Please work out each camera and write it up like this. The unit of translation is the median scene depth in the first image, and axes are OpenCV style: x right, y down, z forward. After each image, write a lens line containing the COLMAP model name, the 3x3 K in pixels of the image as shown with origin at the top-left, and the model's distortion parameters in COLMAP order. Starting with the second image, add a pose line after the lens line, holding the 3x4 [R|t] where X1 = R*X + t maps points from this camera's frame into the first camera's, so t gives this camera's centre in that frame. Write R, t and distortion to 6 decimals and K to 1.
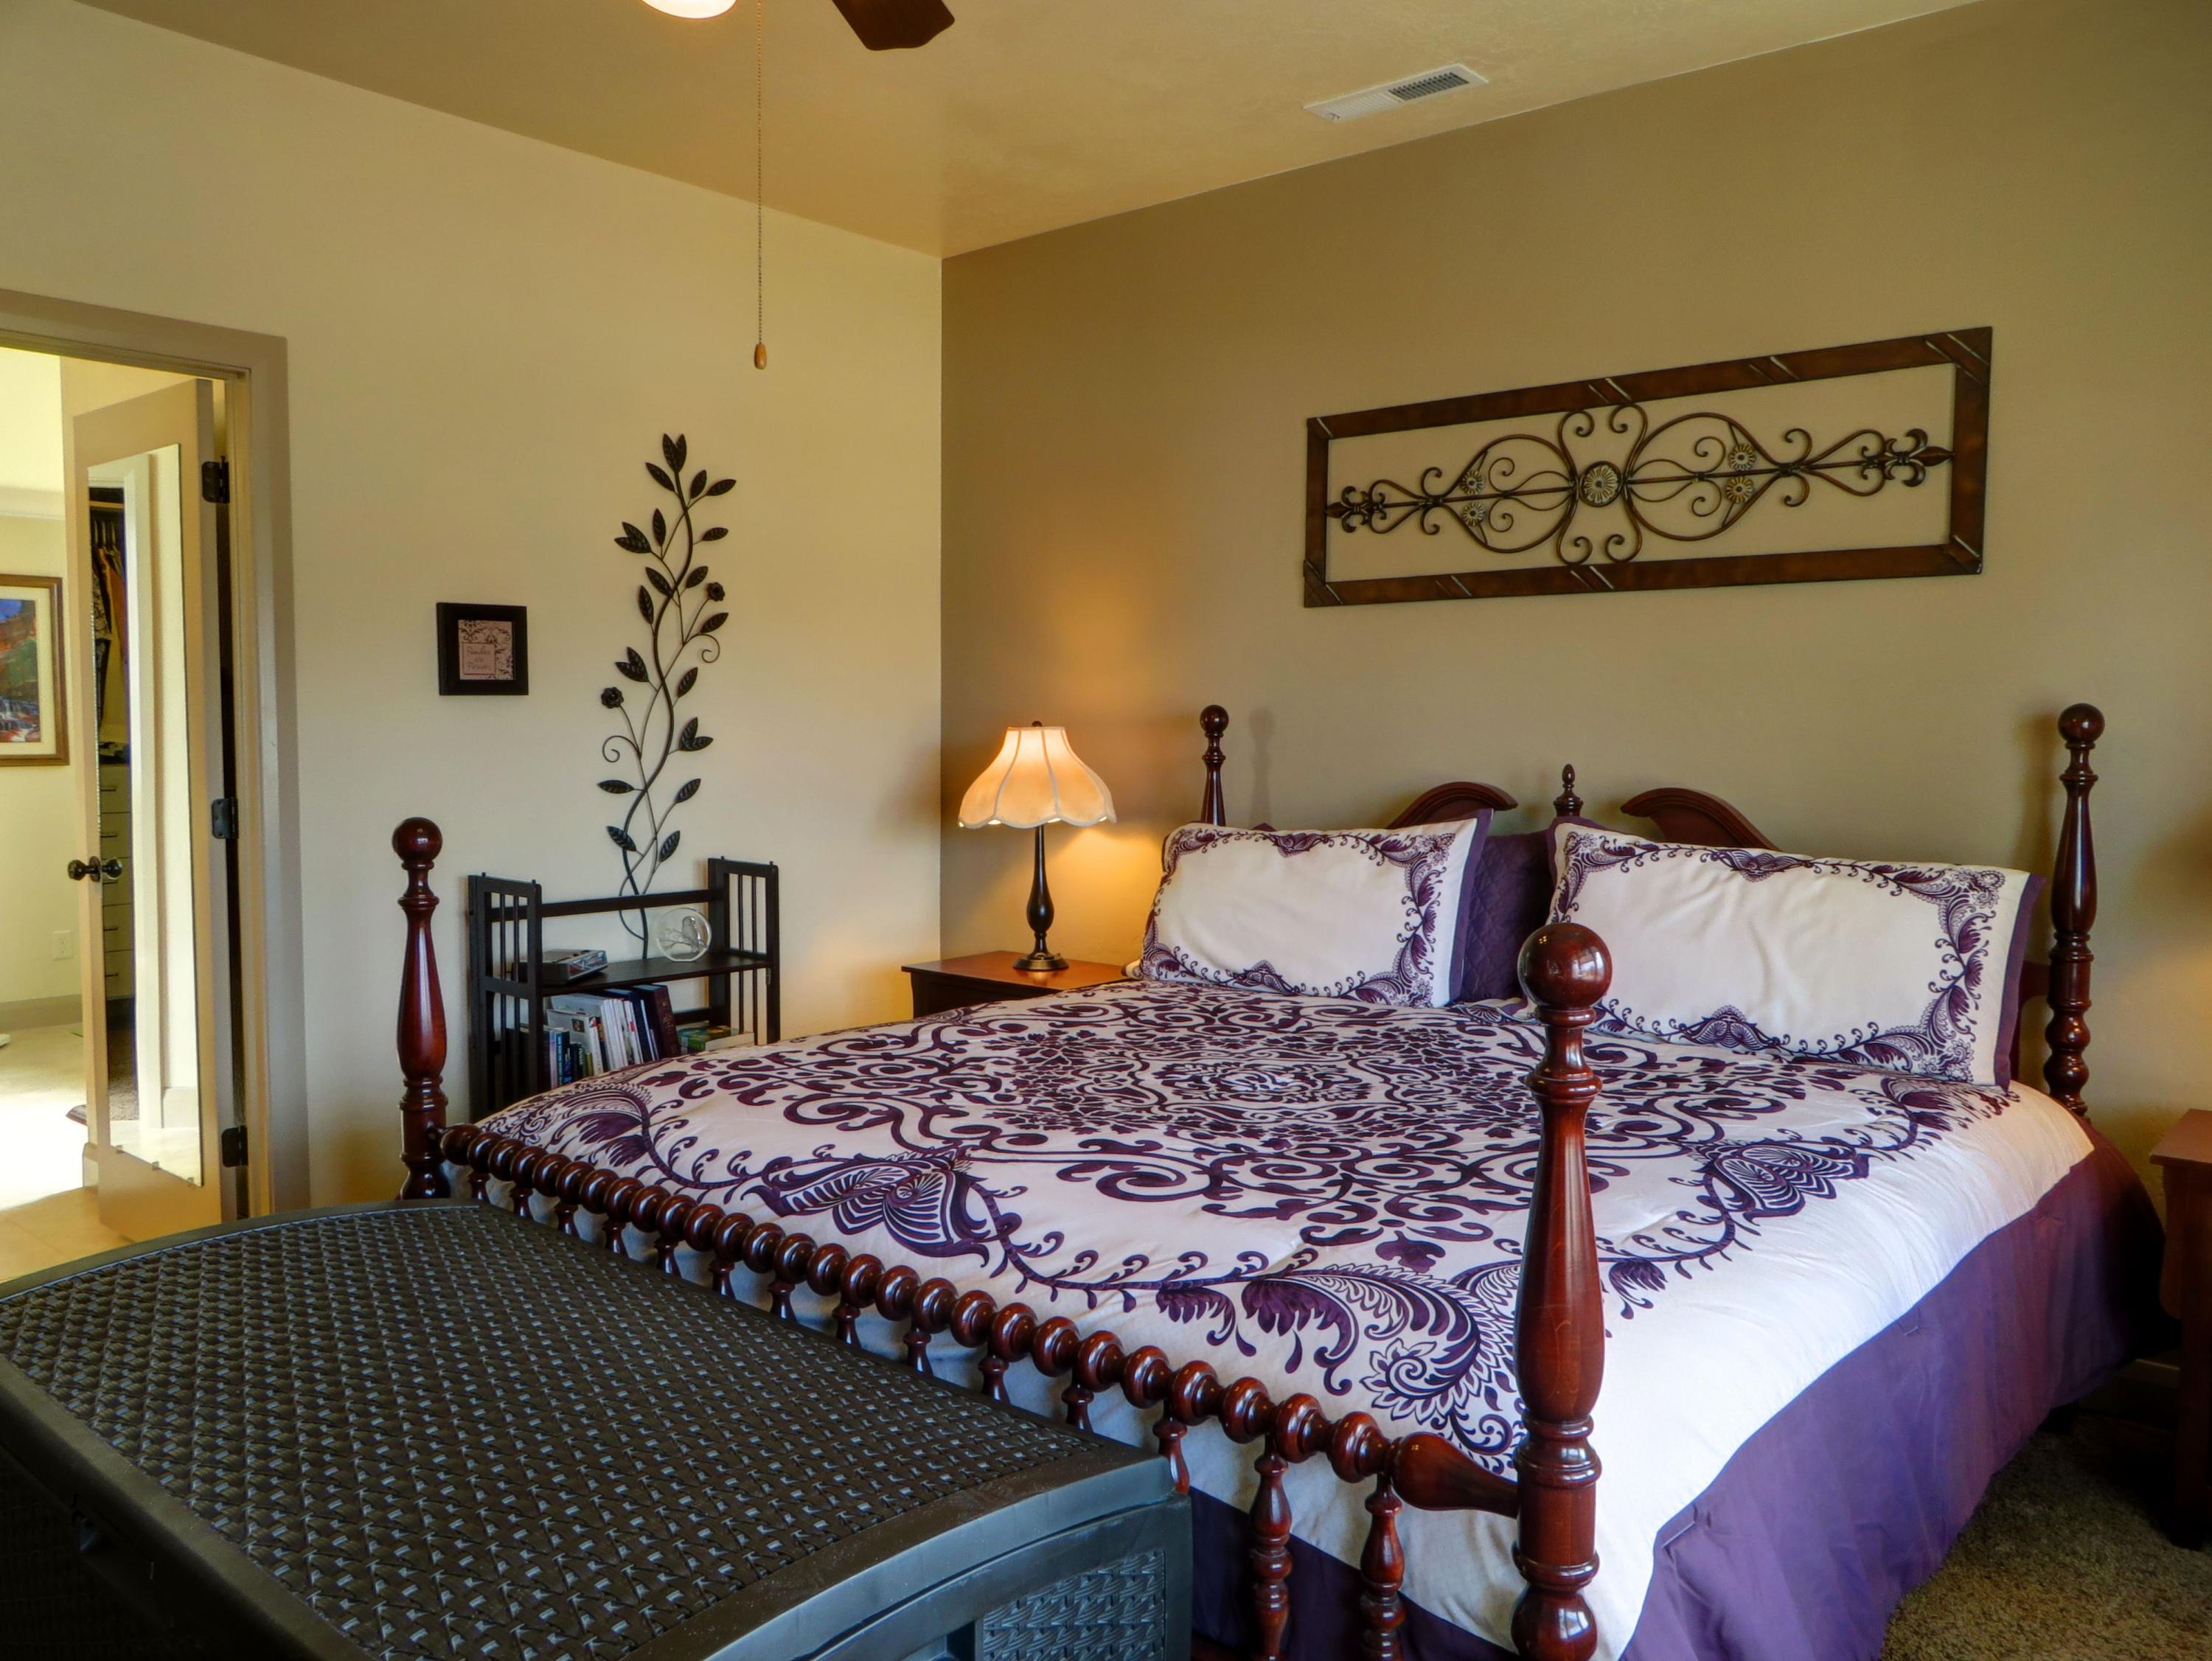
lens RADIAL K [[1633.2, 0, 1125.7], [0, 1633.2, 822.9], [0, 0, 1]] dist [-0.013355, -0.003190]
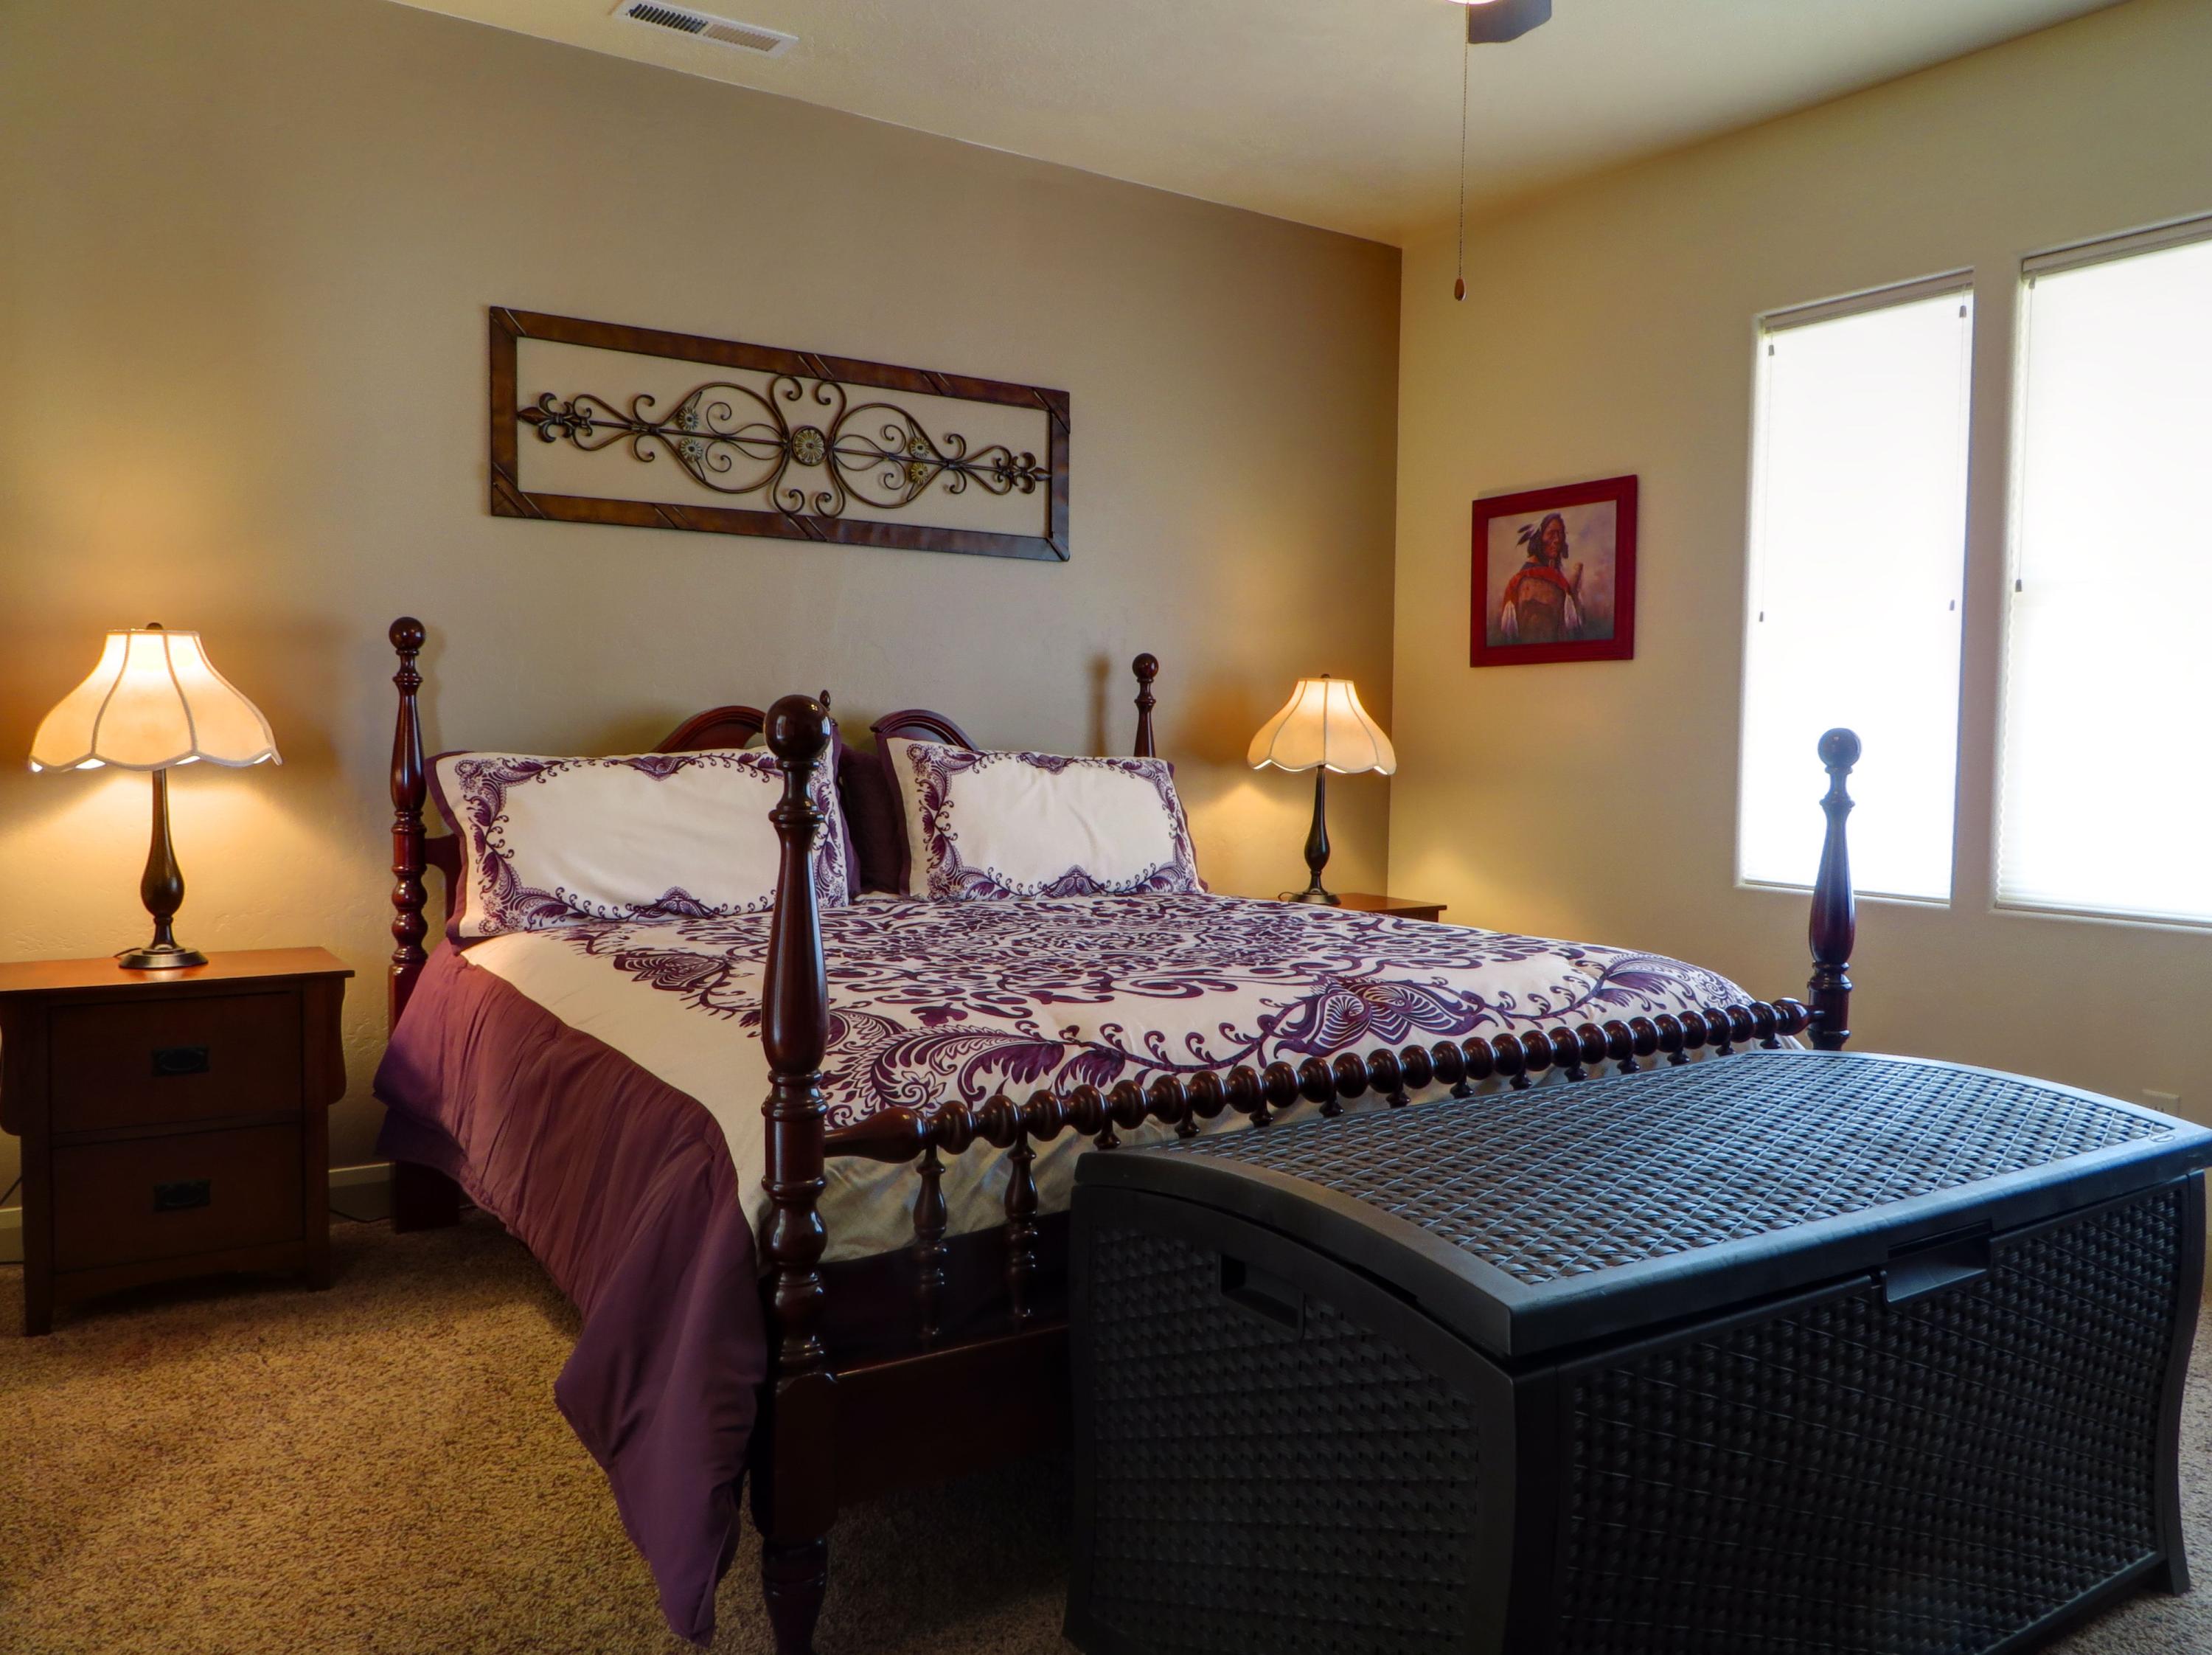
lens RADIAL K [[1633.6, 0, 1125.7], [0, 1633.6, 819.9], [0, 0, 1]] dist [-0.013355, -0.003190]
pose [[0.286943, -0.050651, 0.956608, -0.751499], [0.045293, 0.998202, 0.039267, 0.018881], [-0.956876, 0.032061, 0.288721, 0.465775]]
